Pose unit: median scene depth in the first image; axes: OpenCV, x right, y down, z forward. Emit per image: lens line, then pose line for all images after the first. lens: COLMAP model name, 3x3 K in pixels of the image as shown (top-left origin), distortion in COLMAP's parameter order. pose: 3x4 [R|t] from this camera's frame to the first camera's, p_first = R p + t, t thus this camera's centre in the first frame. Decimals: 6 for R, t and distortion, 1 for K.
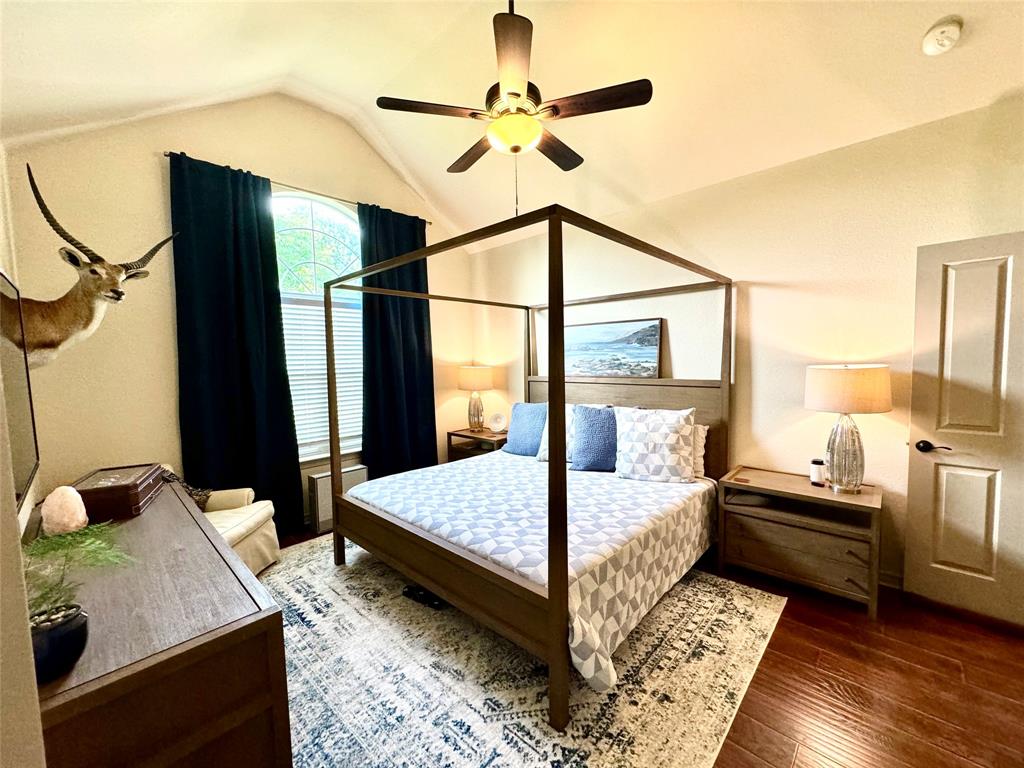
lens RADIAL K [[407.6, 0, 512.0], [0, 407.6, 384.0], [0, 0, 1]] dist [-0.002499, -0.000542]
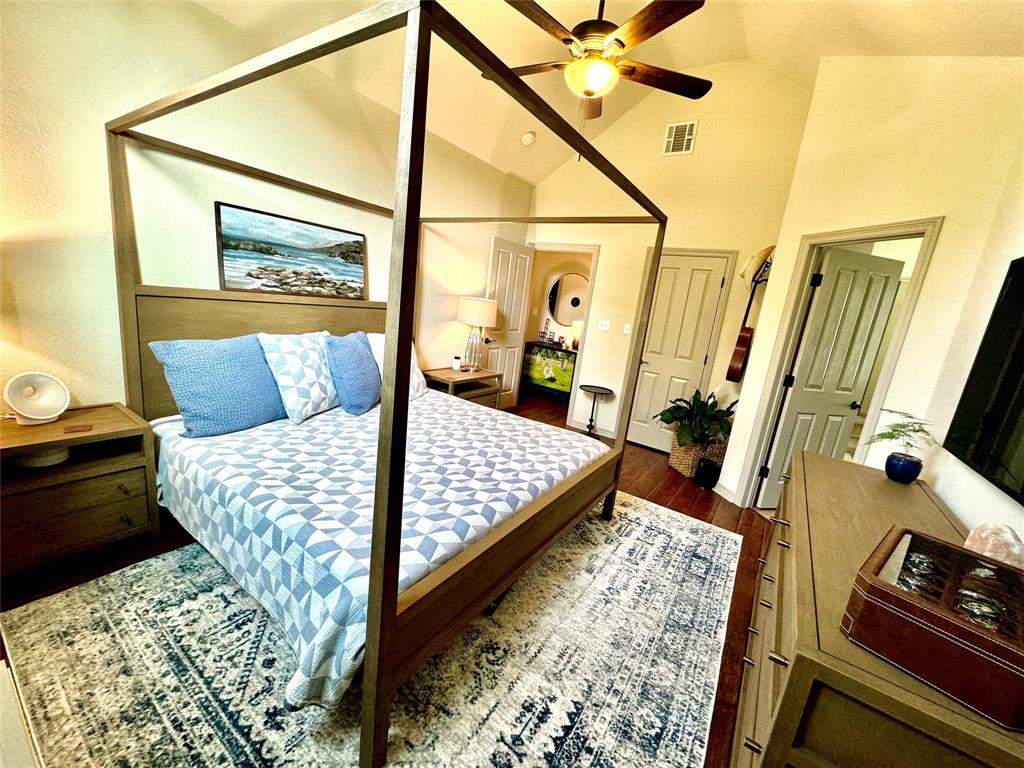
lens RADIAL K [[407.6, 0, 512.0], [0, 407.6, 384.0], [0, 0, 1]] dist [-0.002499, -0.000542]
pose [[-0.157162, -0.203696, 0.966337, -0.958531], [-0.051333, 0.978860, 0.197987, -0.041250], [-0.986238, -0.018489, -0.164296, 1.163323]]
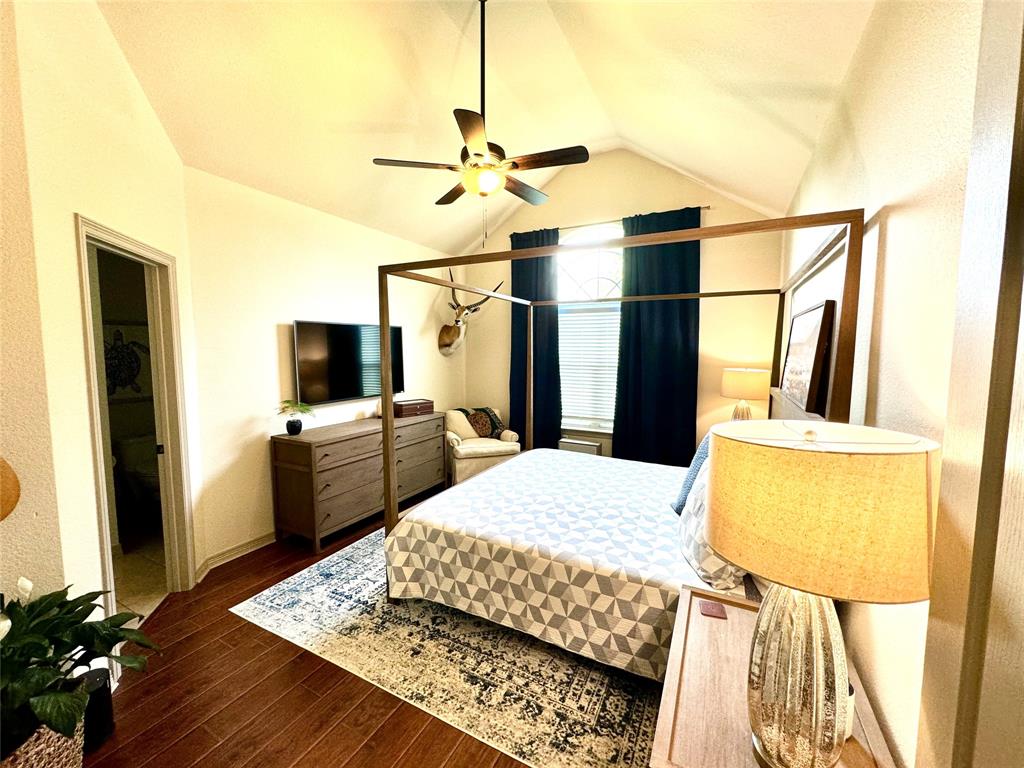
lens RADIAL K [[407.6, 0, 512.0], [0, 407.6, 384.0], [0, 0, 1]] dist [-0.002499, -0.000542]
pose [[0.269672, 0.103599, -0.957363, 1.105270], [-0.073268, 0.993521, 0.086873, -0.097908], [0.960161, 0.046717, 0.275516, 0.659913]]
